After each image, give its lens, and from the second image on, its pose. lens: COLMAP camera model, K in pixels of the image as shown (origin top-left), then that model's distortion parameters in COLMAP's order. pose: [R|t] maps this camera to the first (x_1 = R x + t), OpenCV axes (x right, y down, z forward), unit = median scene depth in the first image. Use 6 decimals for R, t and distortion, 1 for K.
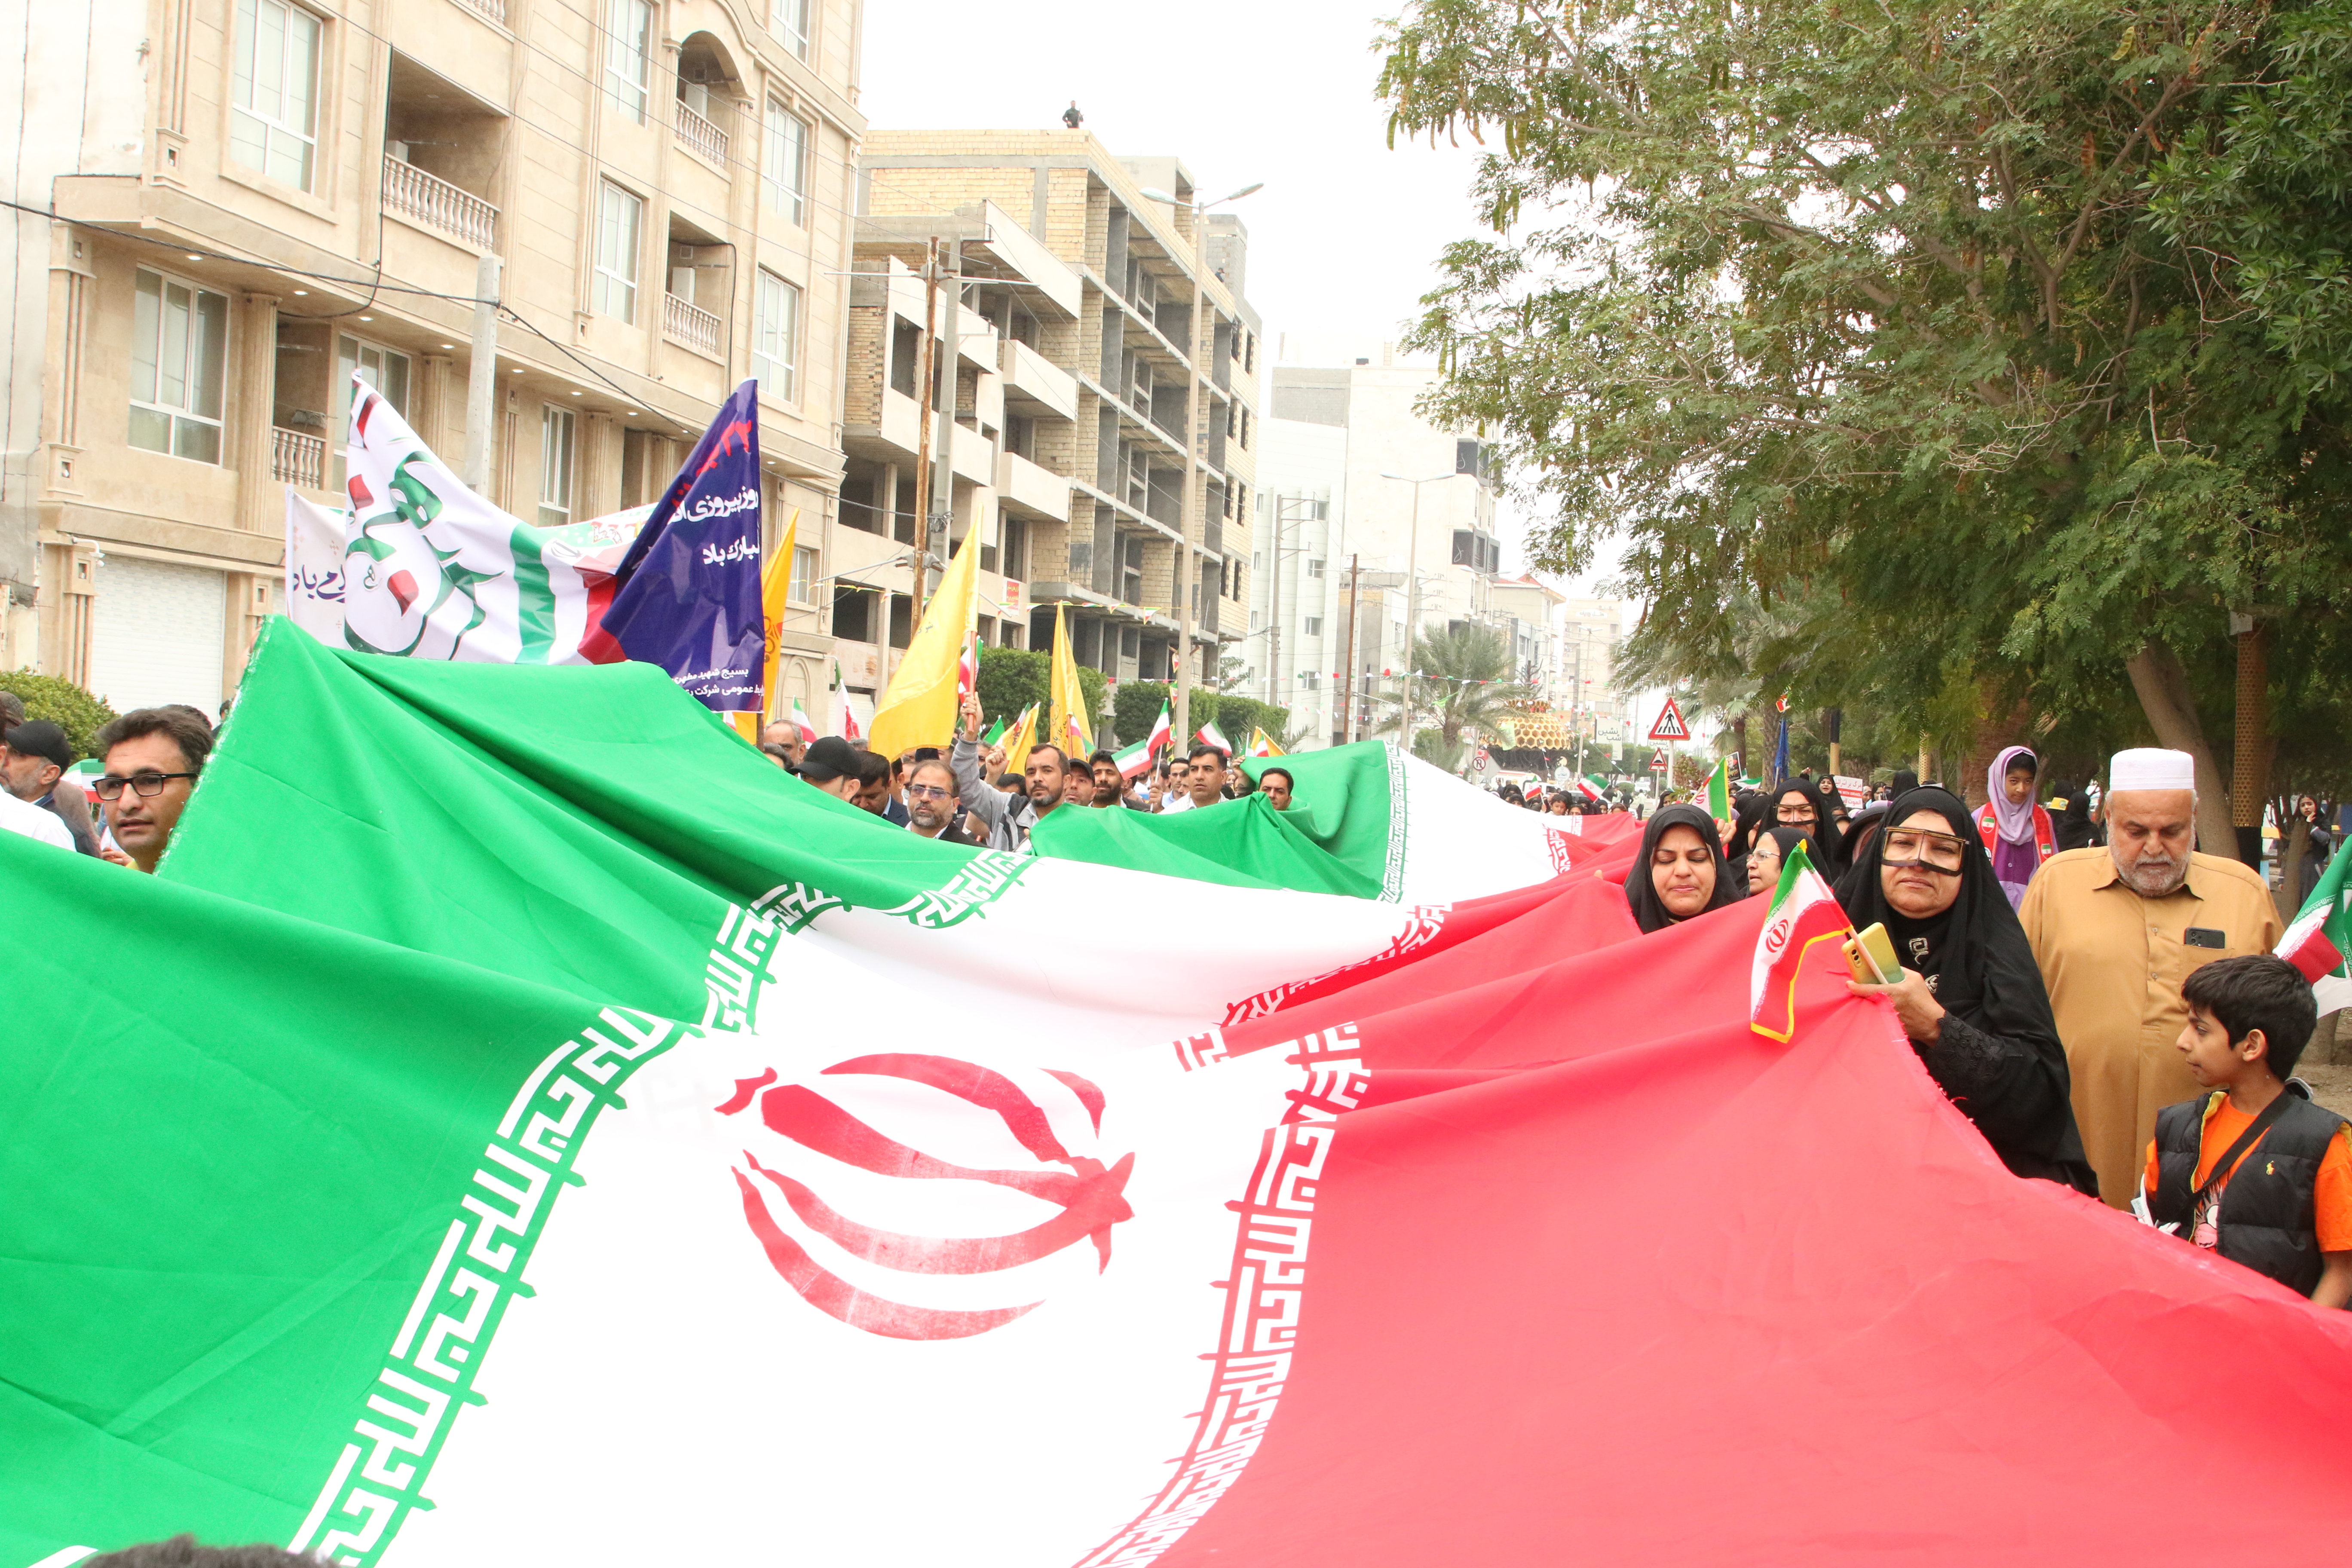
lens RADIAL K [[3400.5, 0, 1176.0], [0, 3400.5, 784.0], [0, 0, 1]] dist [-0.019029, -0.018134]
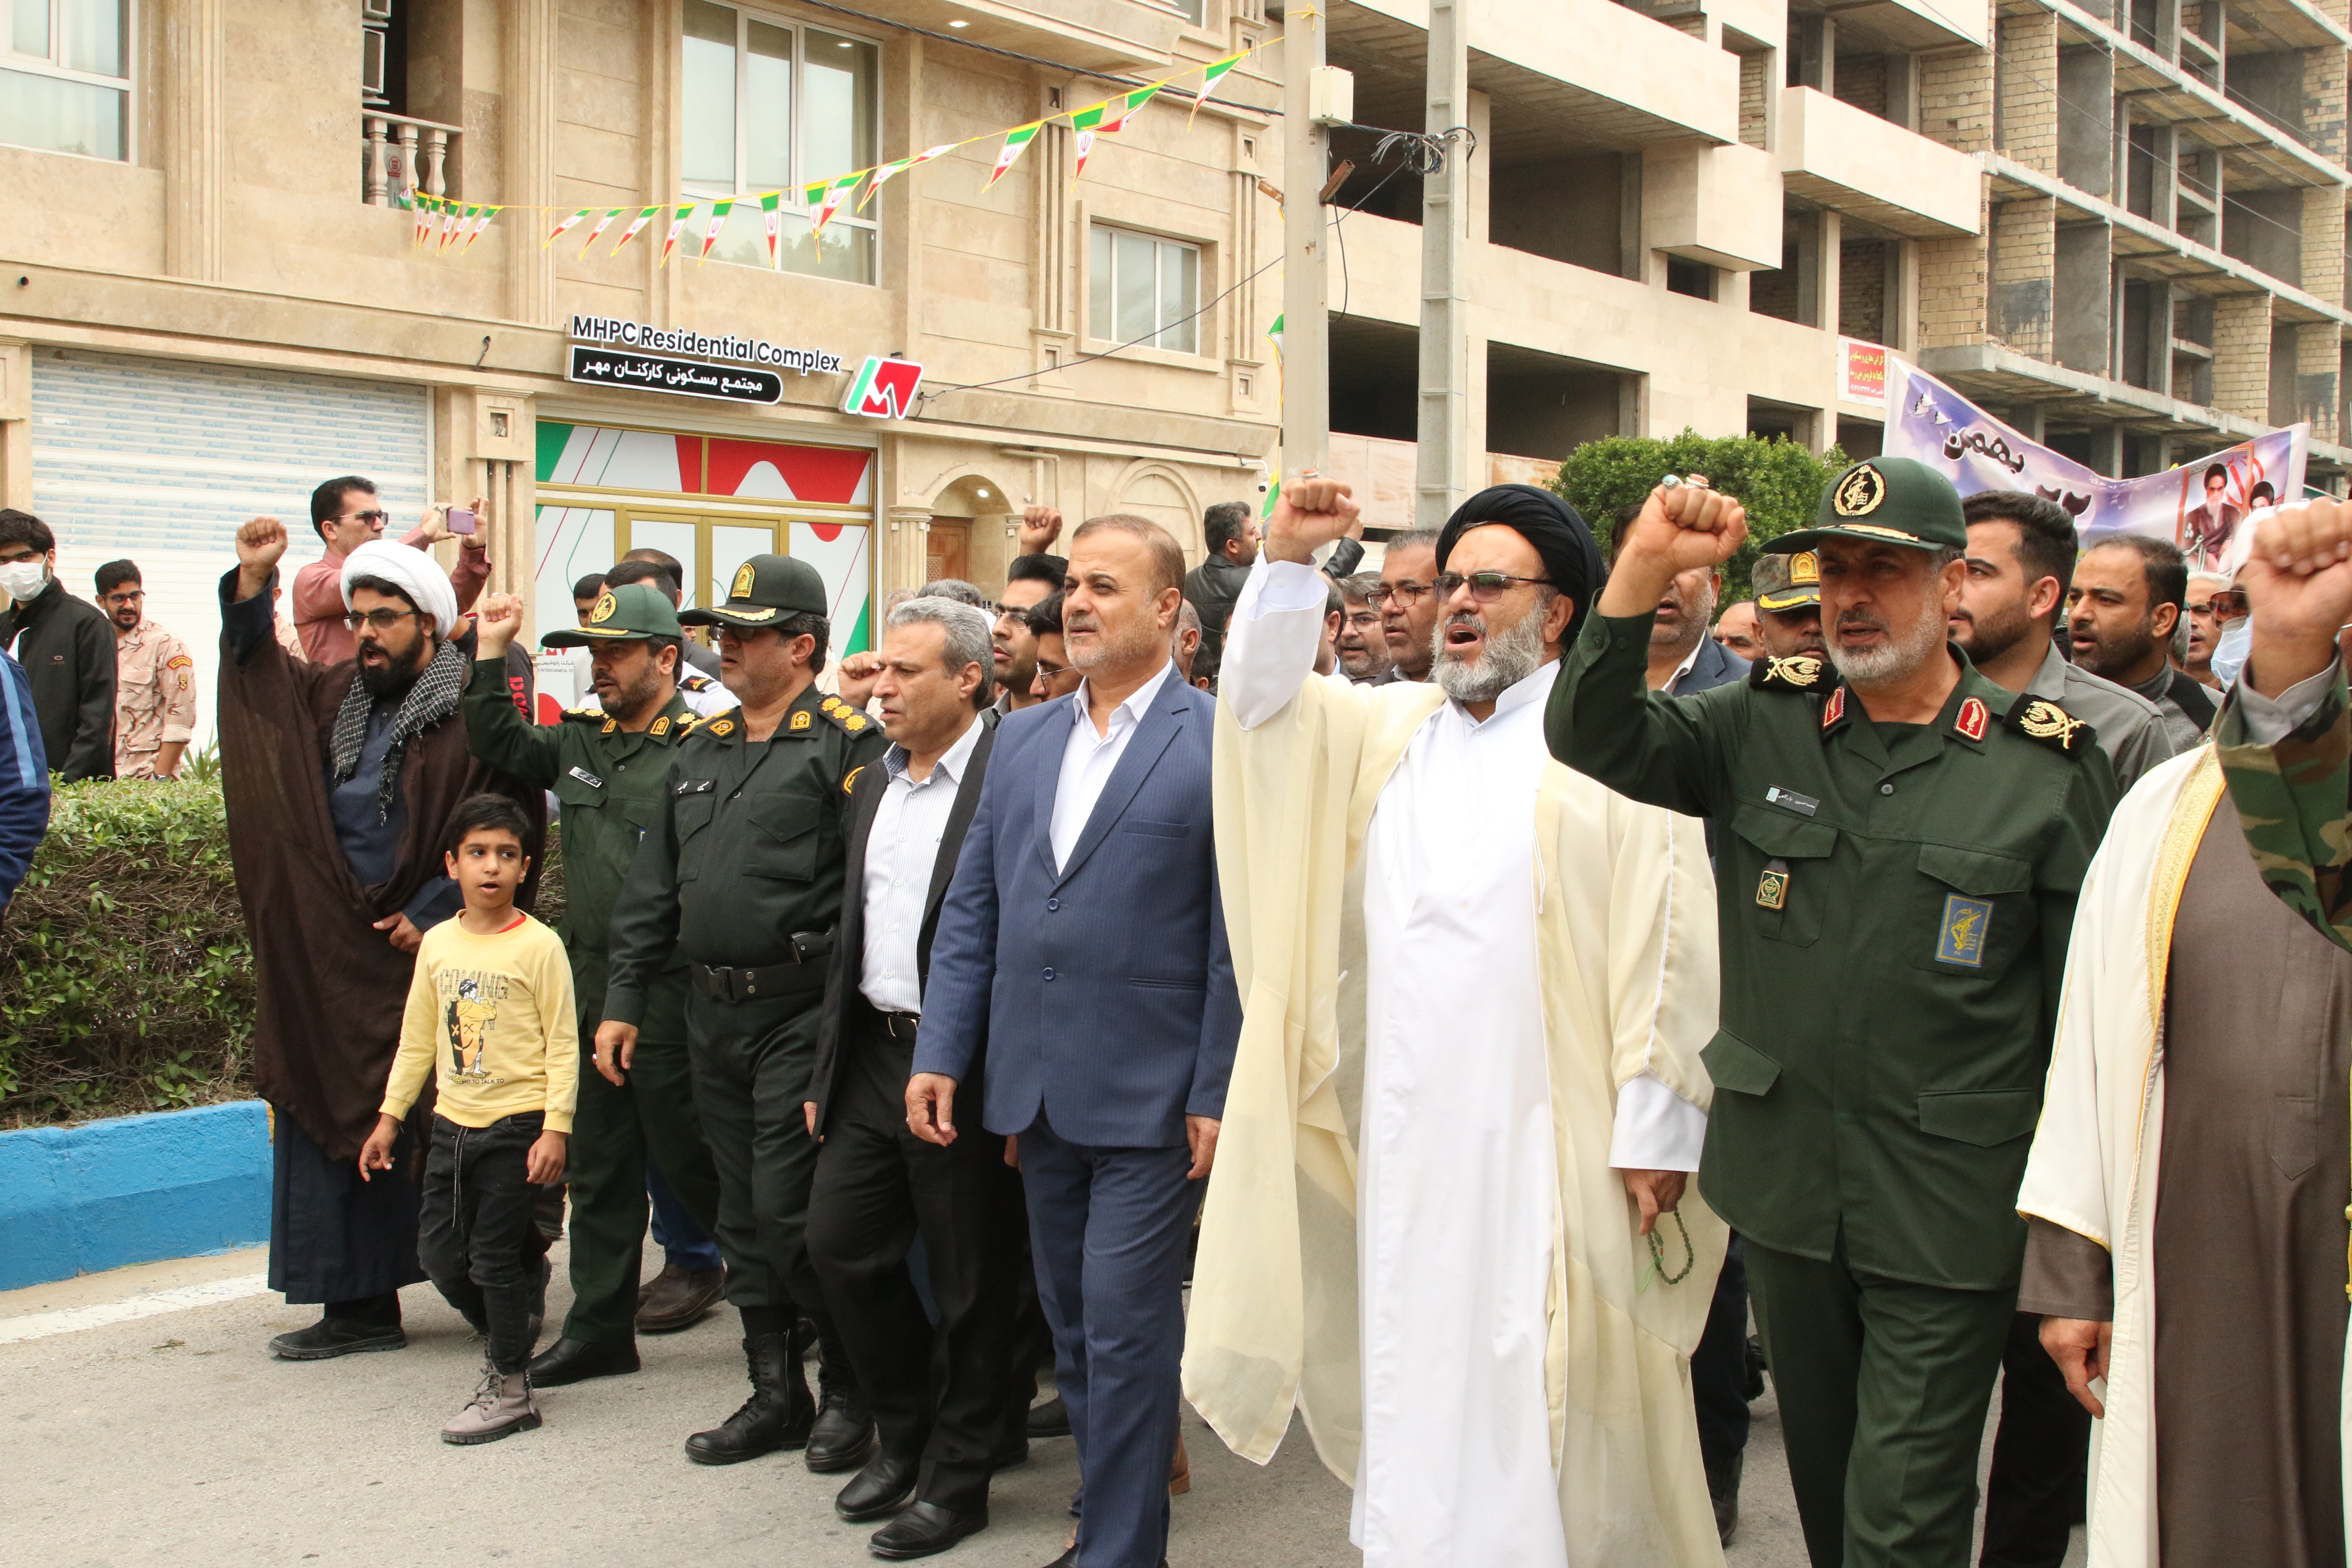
lens RADIAL K [[3400.5, 0, 1176.0], [0, 3400.5, 784.0], [0, 0, 1]] dist [-0.019029, -0.018134]
pose [[0.923315, -0.014176, -0.383782, 0.058062], [0.022833, 0.999577, 0.018010, -0.000675], [0.383365, -0.025392, 0.923248, 0.436281]]
